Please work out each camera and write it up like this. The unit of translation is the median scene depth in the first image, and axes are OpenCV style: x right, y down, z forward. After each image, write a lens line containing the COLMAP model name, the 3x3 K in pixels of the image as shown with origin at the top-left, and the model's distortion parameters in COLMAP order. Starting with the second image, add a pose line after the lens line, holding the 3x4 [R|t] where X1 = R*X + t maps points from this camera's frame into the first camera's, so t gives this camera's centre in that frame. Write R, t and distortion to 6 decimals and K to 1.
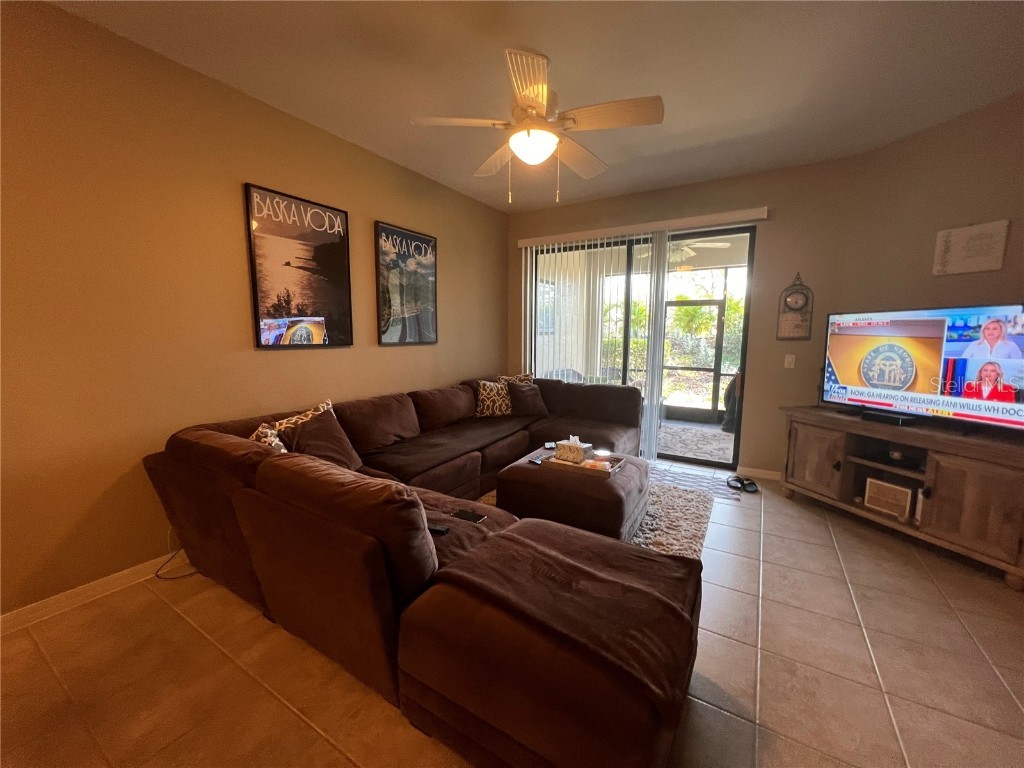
lens RADIAL K [[409.0, 0, 513.2], [0, 409.0, 387.7], [0, 0, 1]] dist [-0.001388, 0.000123]
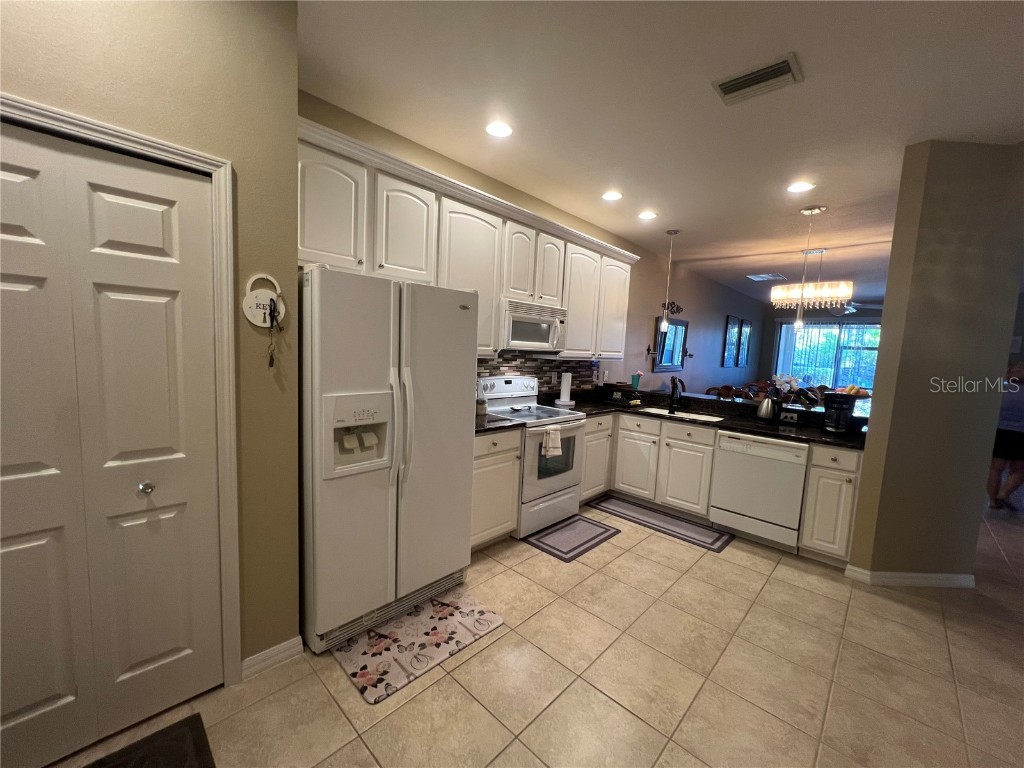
lens RADIAL K [[409.0, 0, 513.1], [0, 409.0, 387.2], [0, 0, 1]] dist [-0.001388, 0.000123]
pose [[0.977946, 0.062396, -0.199321, -1.102894], [-0.069843, 0.997090, -0.030546, 0.182954], [0.196835, 0.043793, 0.979458, -1.642828]]
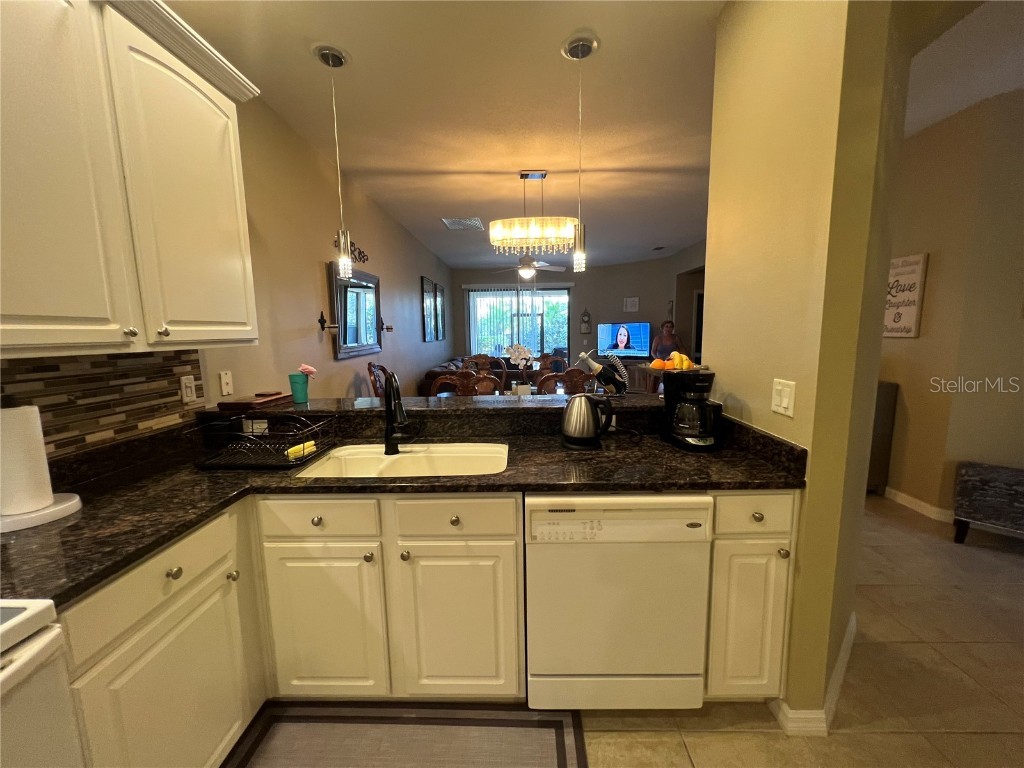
lens RADIAL K [[409.0, 0, 511.0], [0, 409.0, 387.2], [0, 0, 1]] dist [-0.001388, 0.000123]
pose [[0.863751, -0.088755, 0.496042, -1.015286], [0.087896, 0.995813, 0.025126, 0.111045], [-0.496195, 0.021898, 0.867935, -0.980879]]
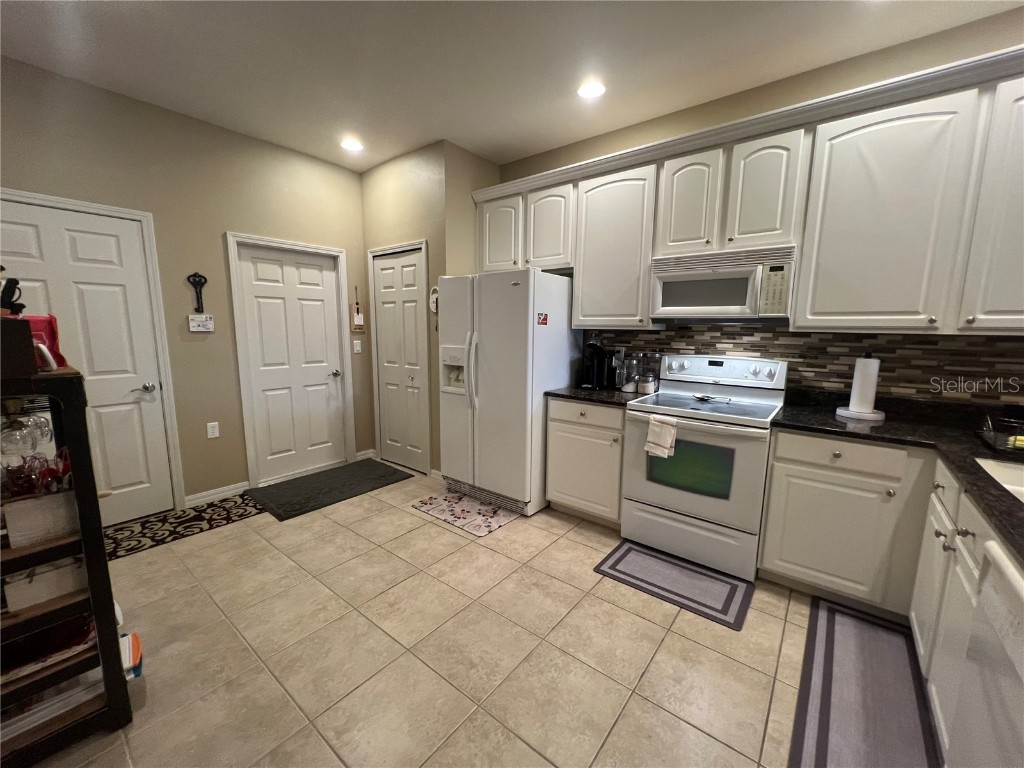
lens RADIAL K [[409.0, 0, 511.7], [0, 409.0, 386.6], [0, 0, 1]] dist [-0.001388, 0.000123]
pose [[-0.118339, 0.139824, -0.983079, -0.546368], [-0.139309, 0.977907, 0.155858, 0.120153], [0.983153, 0.155395, -0.096246, -0.979935]]
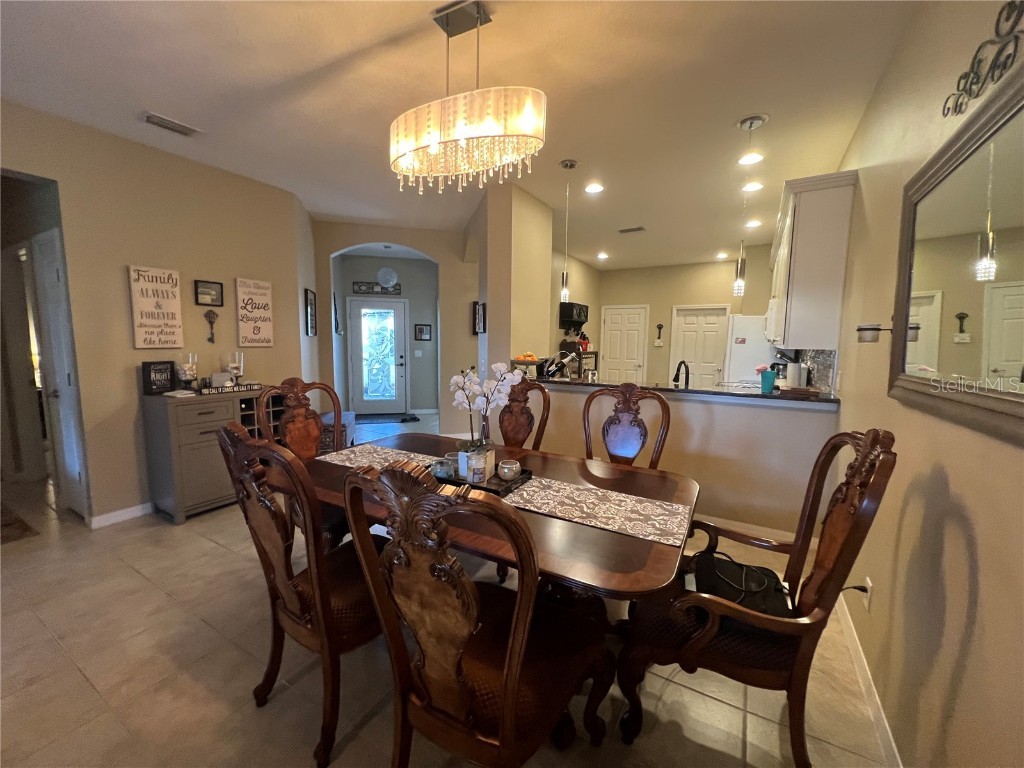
lens RADIAL K [[411.3, 0, 513.9], [0, 411.3, 385.3], [0, 0, 1]] dist [-0.001377, -0.000652]
pose [[-0.999495, -0.015408, -0.027804, -0.490842], [-0.021604, 0.970887, 0.238564, -0.067203], [0.023318, 0.239044, -0.970729, 0.402077]]
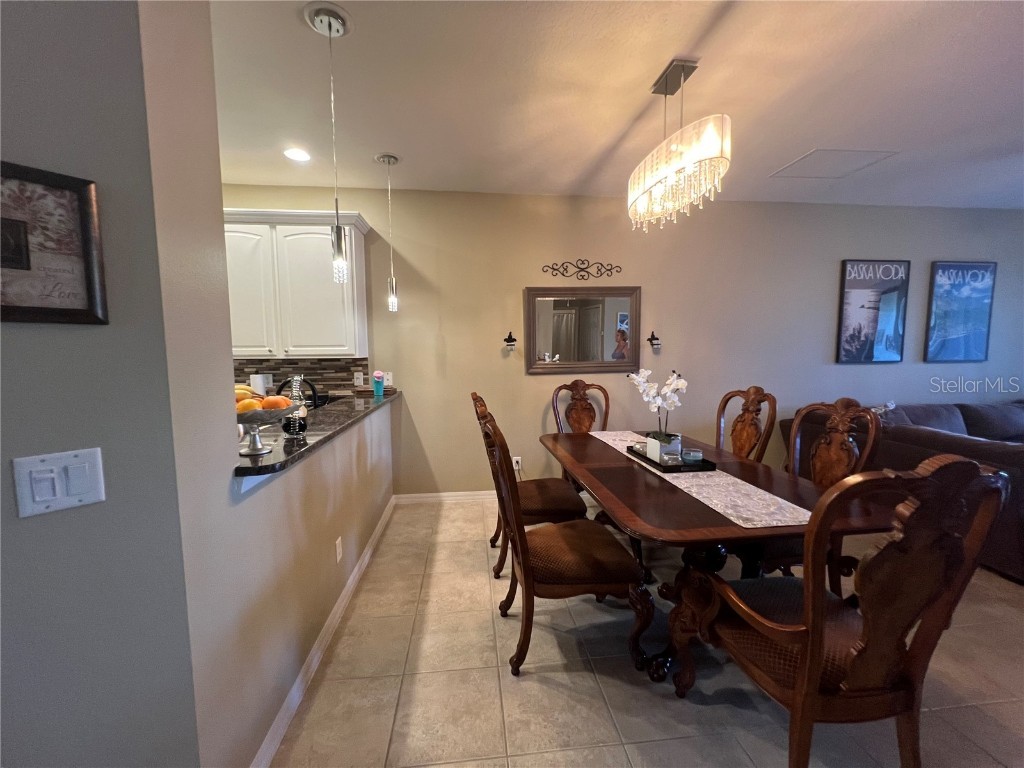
lens RADIAL K [[409.0, 0, 512.3], [0, 409.0, 386.6], [0, 0, 1]] dist [-0.001388, 0.000123]
pose [[0.609272, 0.057747, -0.790856, -0.105134], [-0.092431, 0.995718, 0.001497, 0.073479], [0.787556, 0.072188, 0.612000, -0.651742]]
